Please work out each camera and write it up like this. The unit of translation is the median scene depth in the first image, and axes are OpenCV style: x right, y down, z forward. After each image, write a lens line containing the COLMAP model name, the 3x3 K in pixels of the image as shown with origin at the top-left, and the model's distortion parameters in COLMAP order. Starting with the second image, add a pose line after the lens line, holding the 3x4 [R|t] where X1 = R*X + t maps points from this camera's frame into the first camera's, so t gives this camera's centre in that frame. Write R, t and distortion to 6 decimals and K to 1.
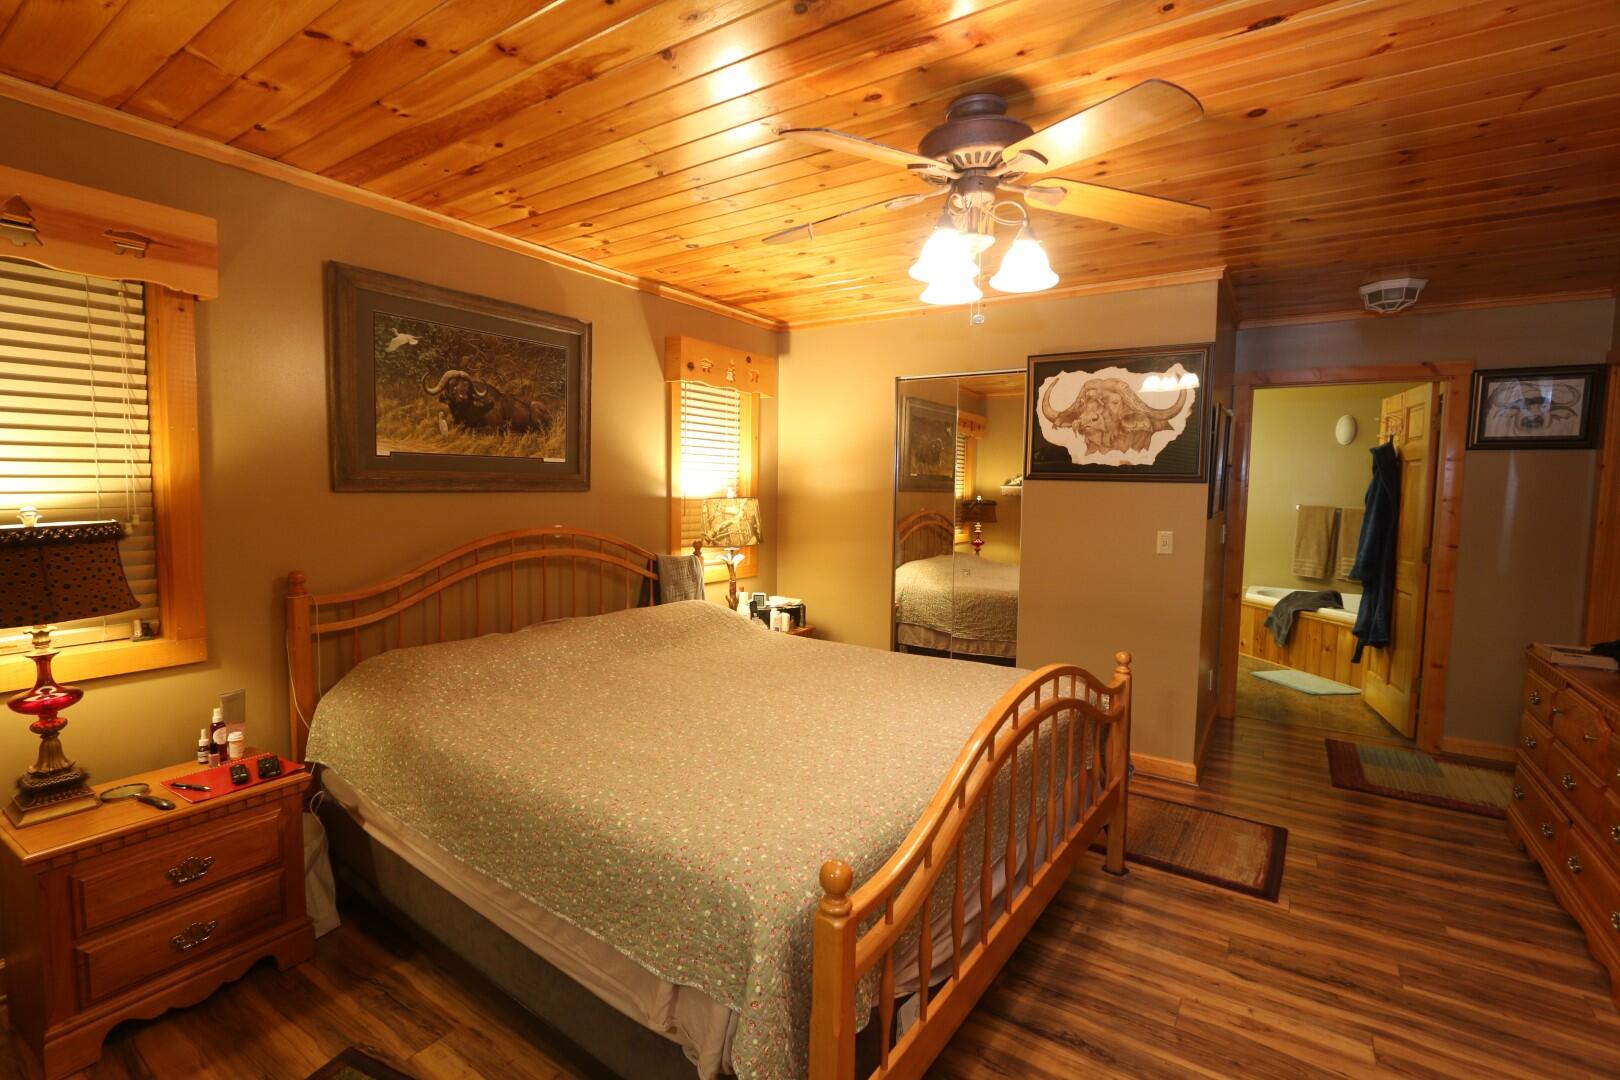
lens RADIAL K [[741.6, 0, 792.3], [0, 741.6, 538.2], [0, 0, 1]] dist [-0.019409, 0.004859]
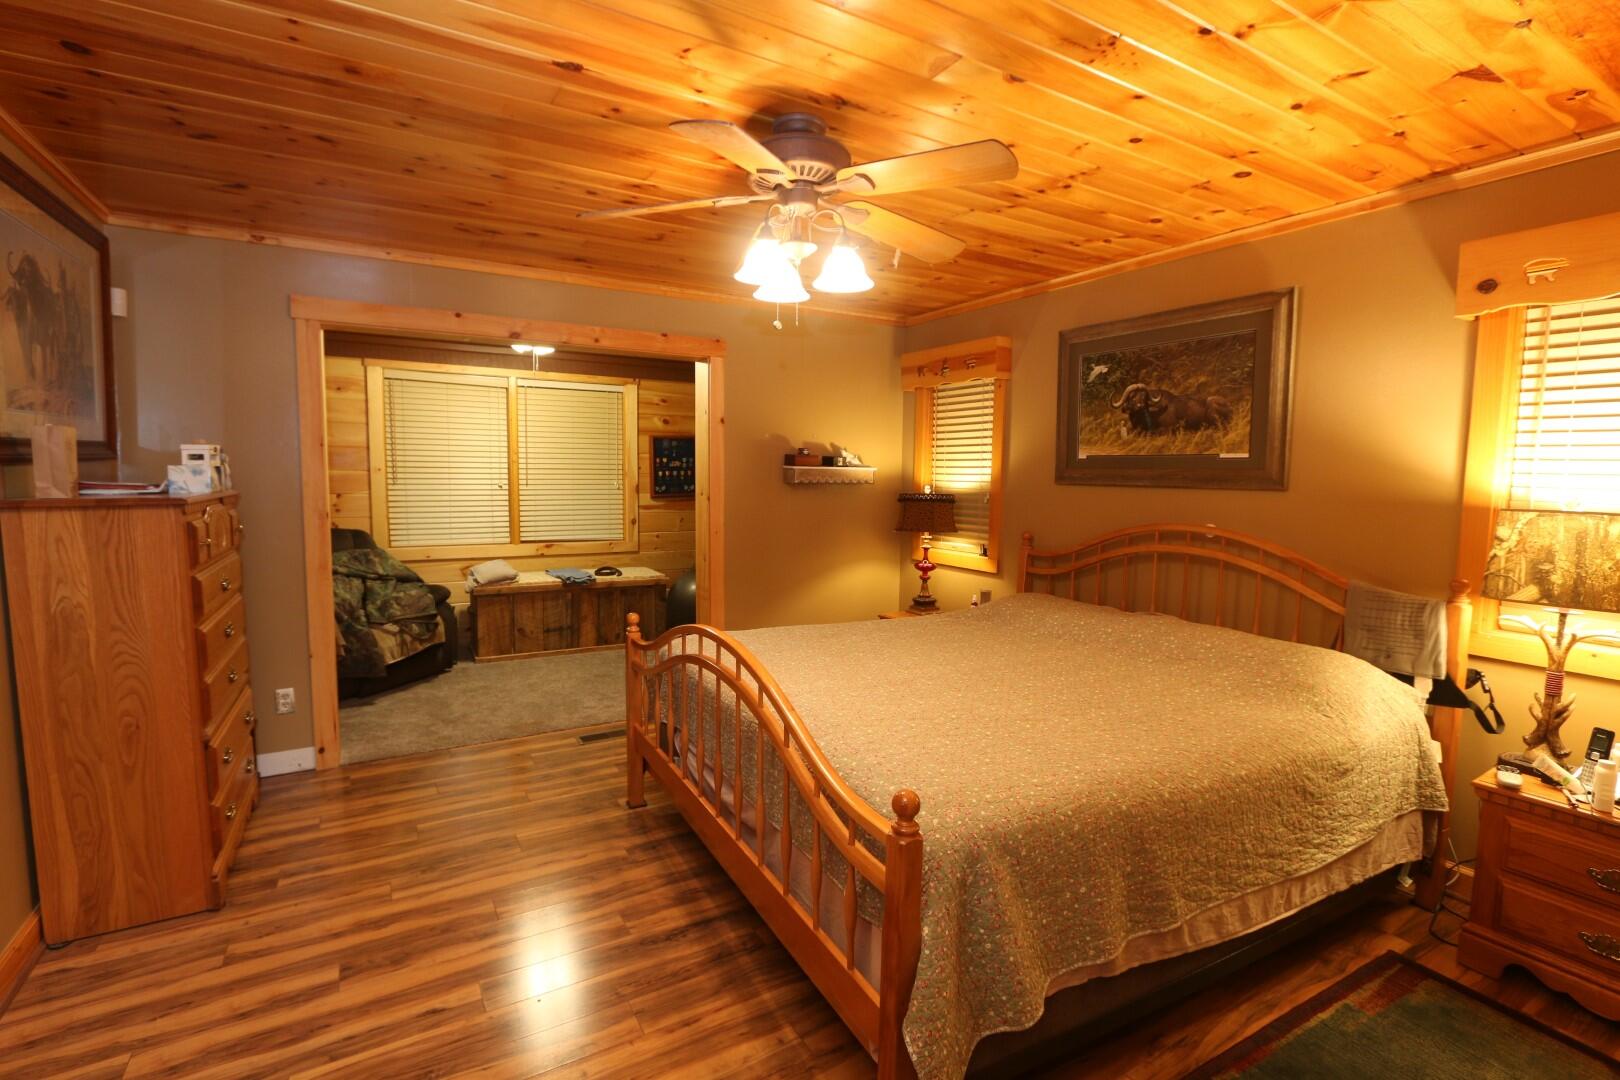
lens RADIAL K [[741.6, 0, 792.3], [0, 741.6, 538.2], [0, 0, 1]] dist [-0.019409, 0.004859]
pose [[-0.439528, 0.063382, -0.895990, 0.865925], [-0.083447, 0.990312, 0.110989, -0.067449], [0.894344, 0.123551, -0.429981, 1.044665]]
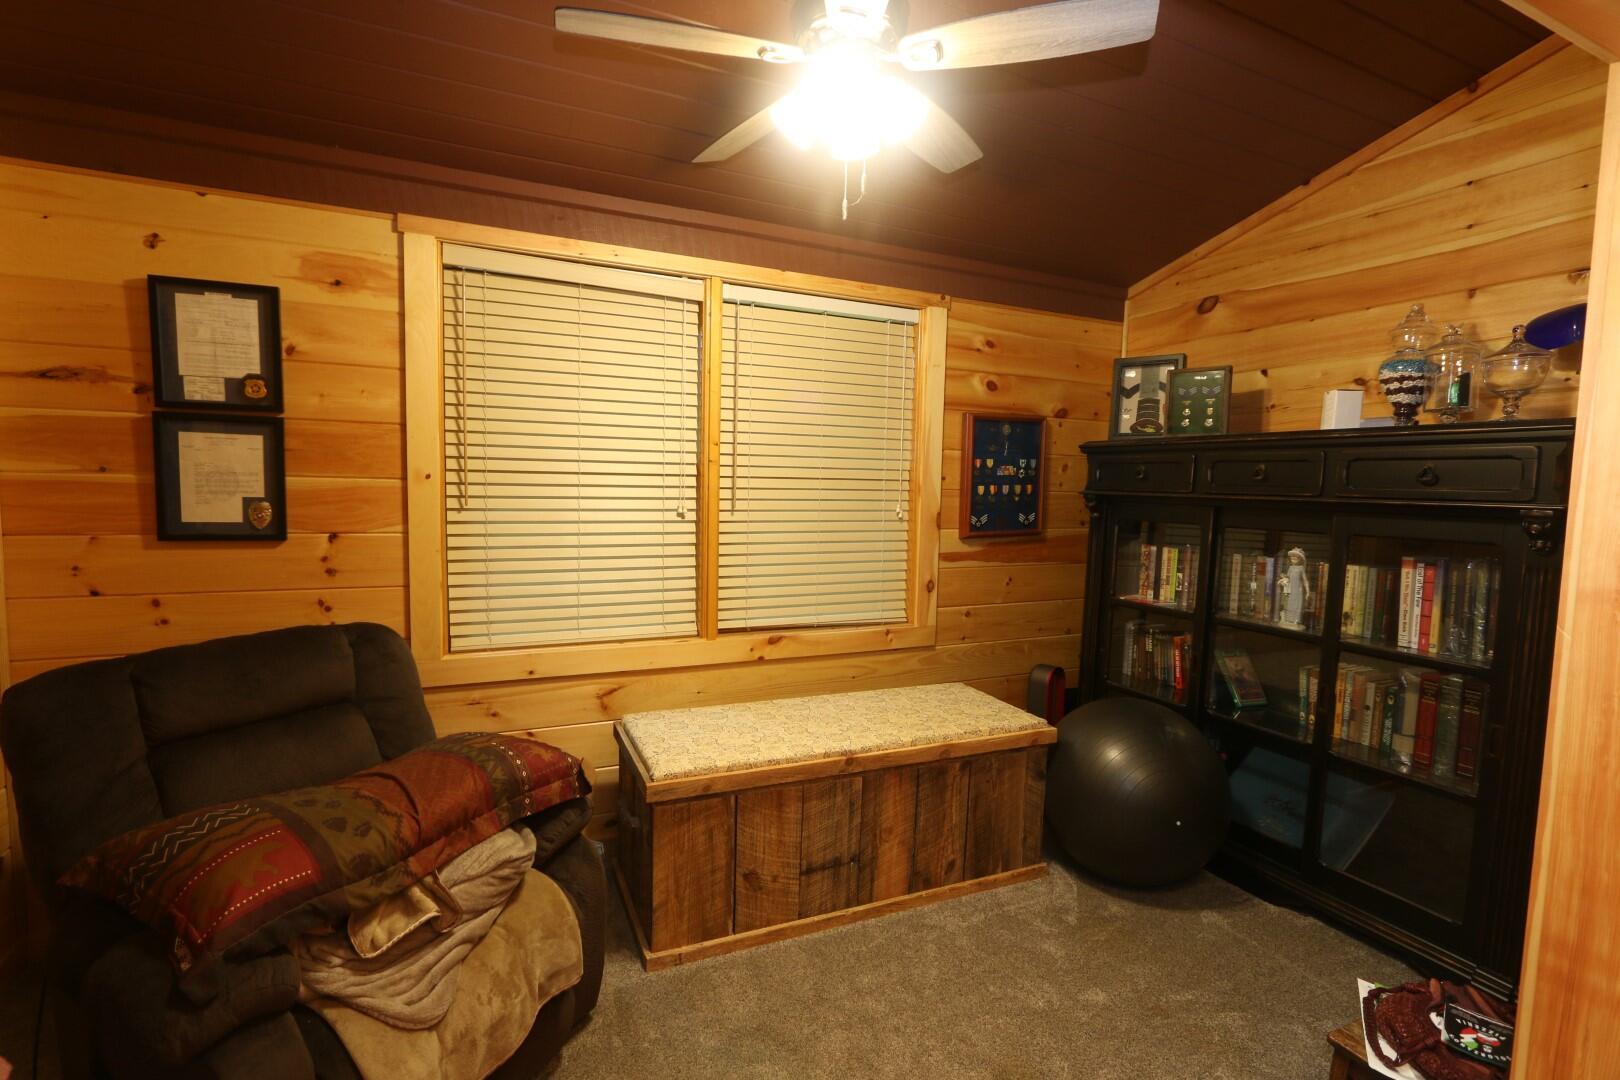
lens RADIAL K [[741.6, 0, 792.3], [0, 741.6, 538.2], [0, 0, 1]] dist [-0.019409, 0.004859]
pose [[-0.523773, 0.043331, -0.850755, 0.633268], [-0.090283, 0.990257, 0.106019, -0.046230], [0.847060, 0.132339, -0.514758, 0.732638]]
